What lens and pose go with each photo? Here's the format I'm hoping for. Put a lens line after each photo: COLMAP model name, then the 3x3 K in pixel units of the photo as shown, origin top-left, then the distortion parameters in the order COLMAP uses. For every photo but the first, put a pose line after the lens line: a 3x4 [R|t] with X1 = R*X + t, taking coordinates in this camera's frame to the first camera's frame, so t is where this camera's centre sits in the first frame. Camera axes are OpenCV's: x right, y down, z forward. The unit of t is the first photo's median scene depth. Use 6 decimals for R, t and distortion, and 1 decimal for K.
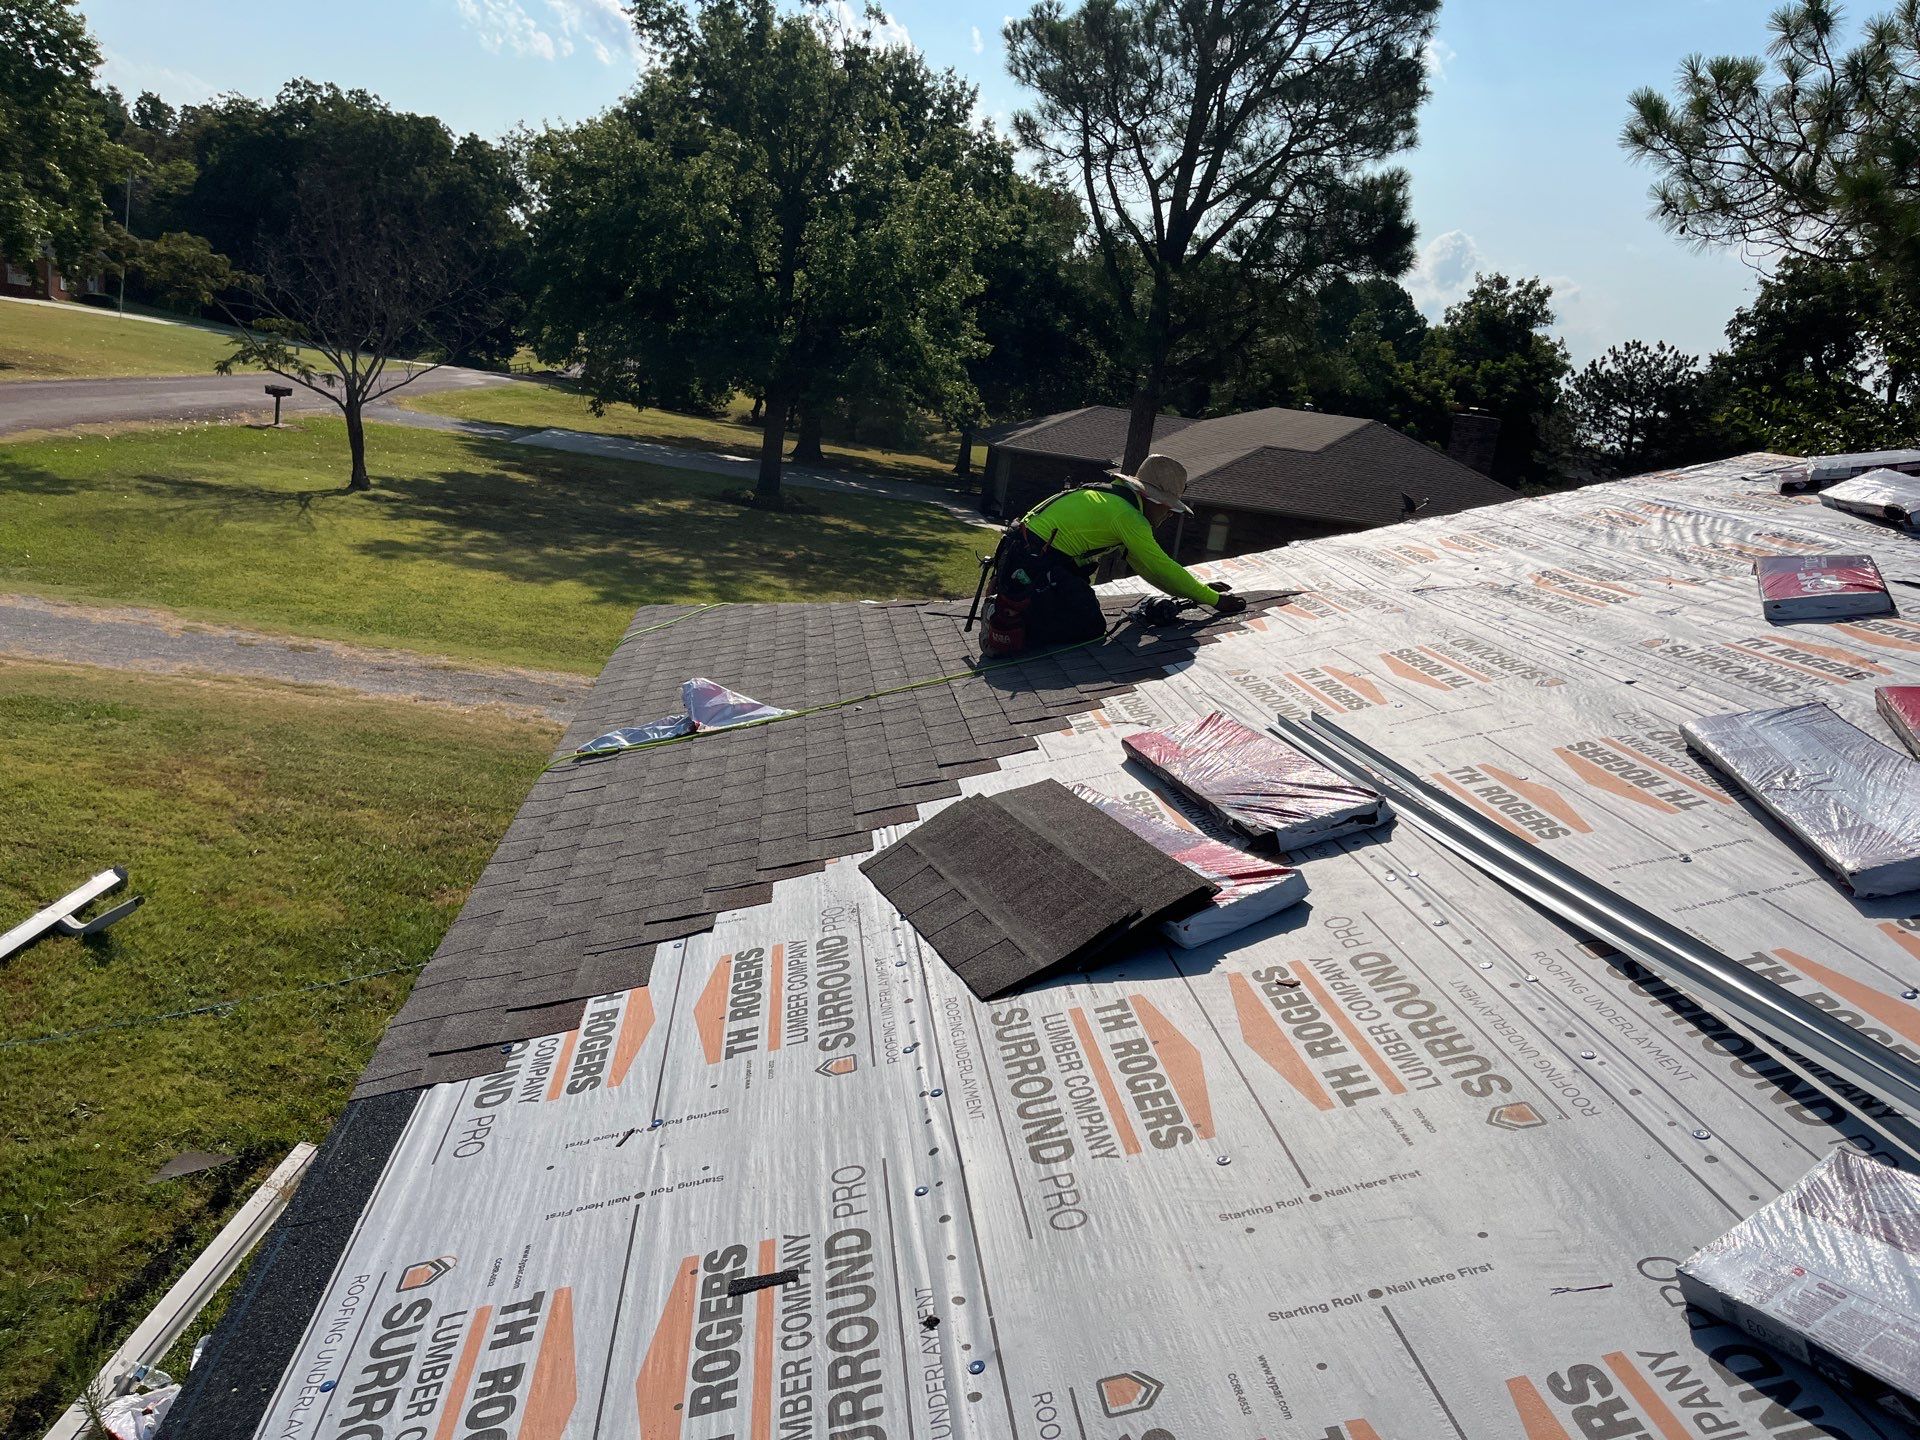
lens RADIAL K [[1459.5, 0, 957.9], [0, 1459.5, 751.4], [0, 0, 1]] dist [0.065018, -0.099442]
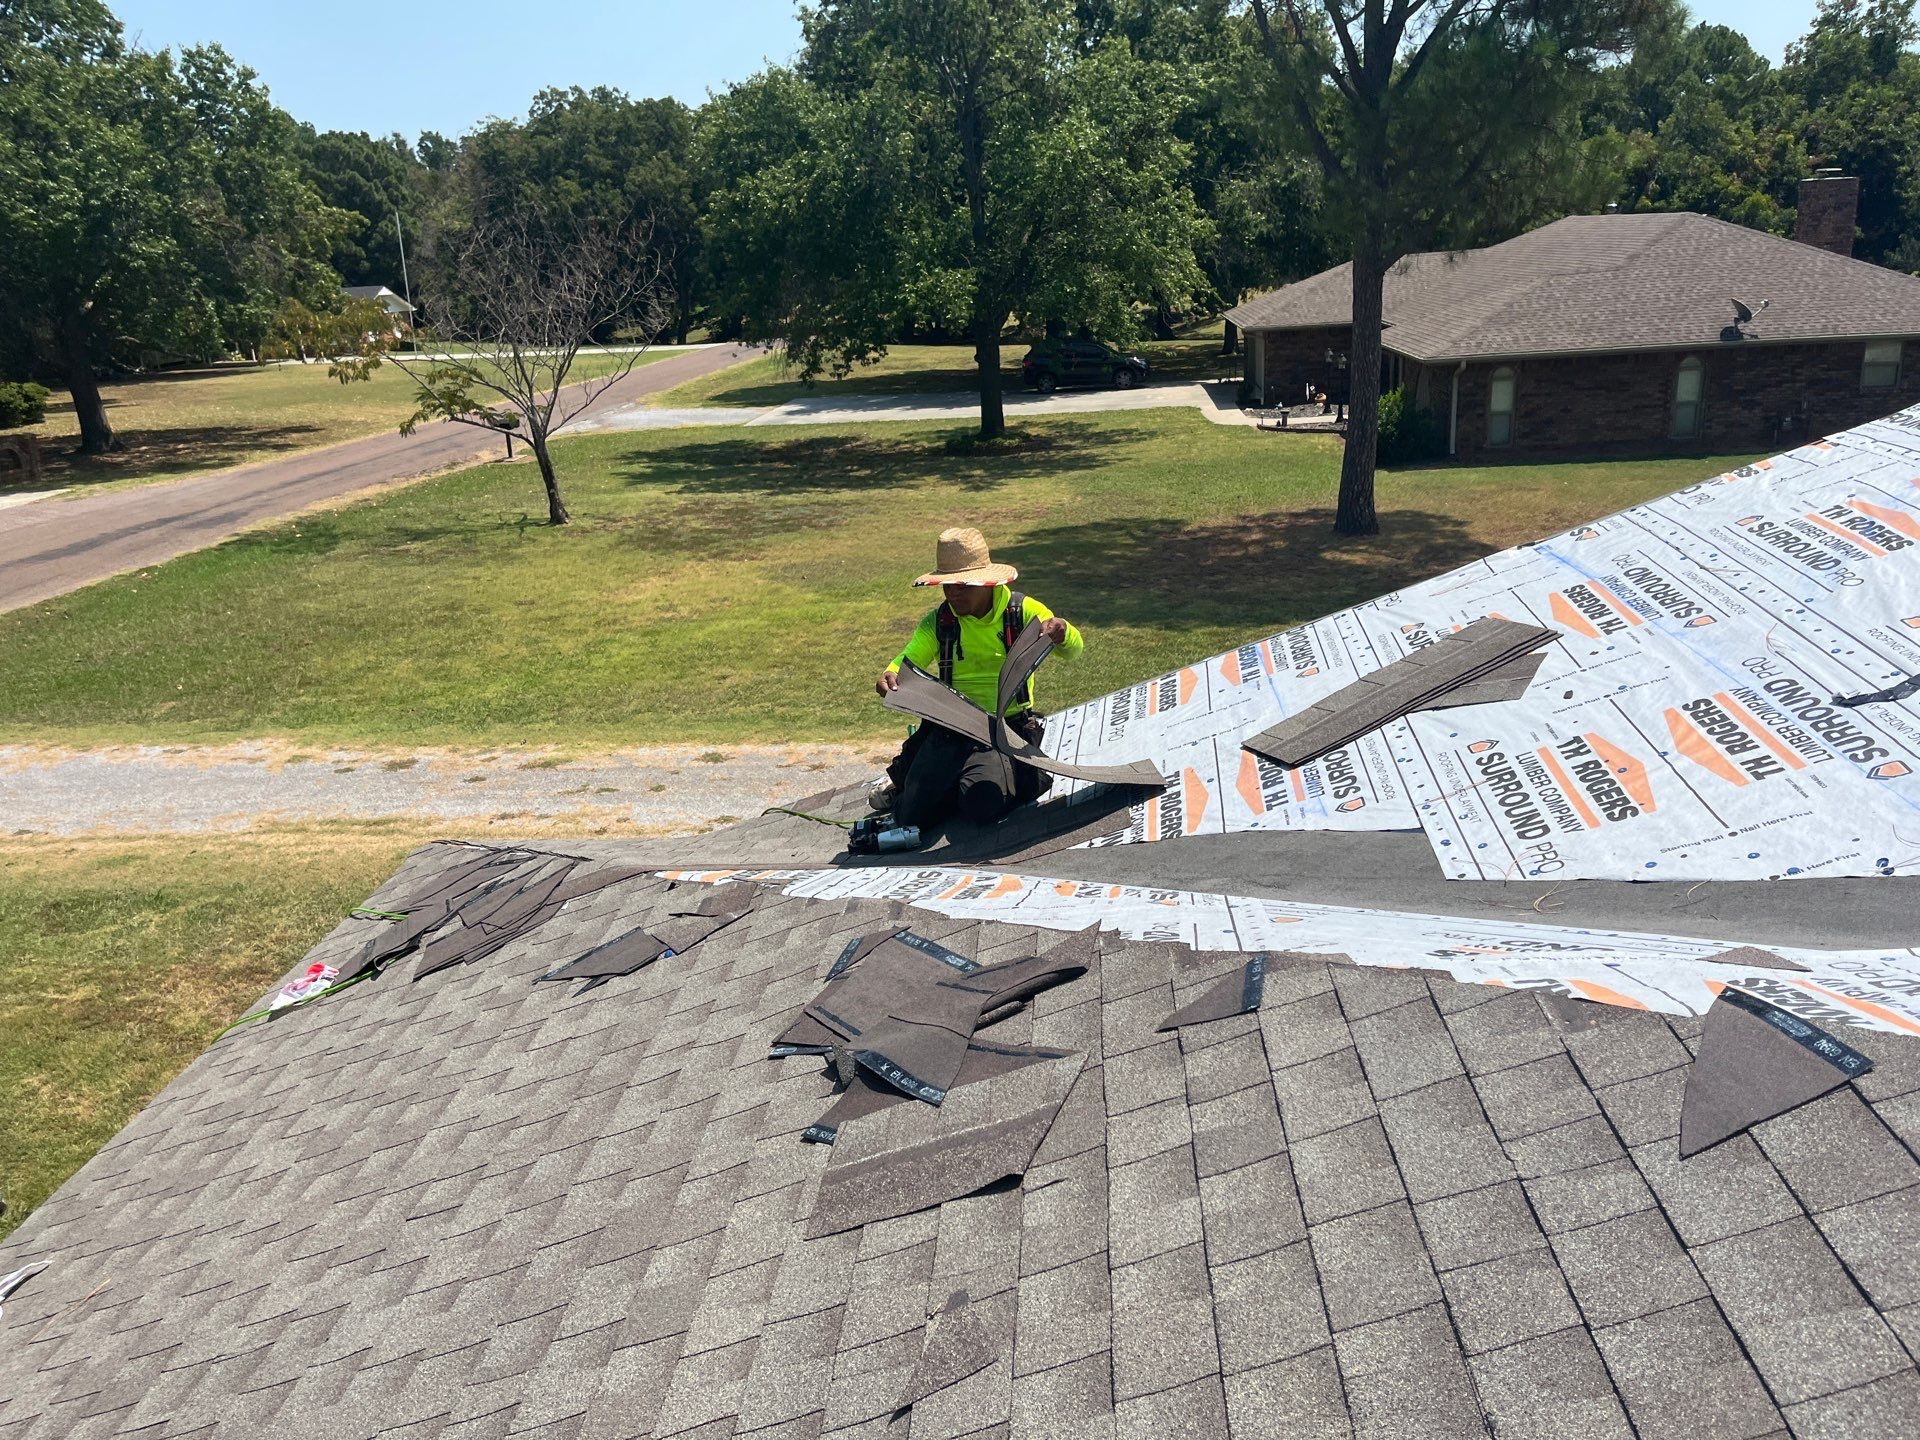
lens RADIAL K [[1459.5, 0, 957.9], [0, 1459.5, 751.4], [0, 0, 1]] dist [0.065018, -0.099442]
pose [[0.961794, -0.130712, -0.240554, 0.070606], [0.147463, 0.987651, 0.052924, -0.046264], [0.230665, -0.086375, 0.969192, 0.113664]]
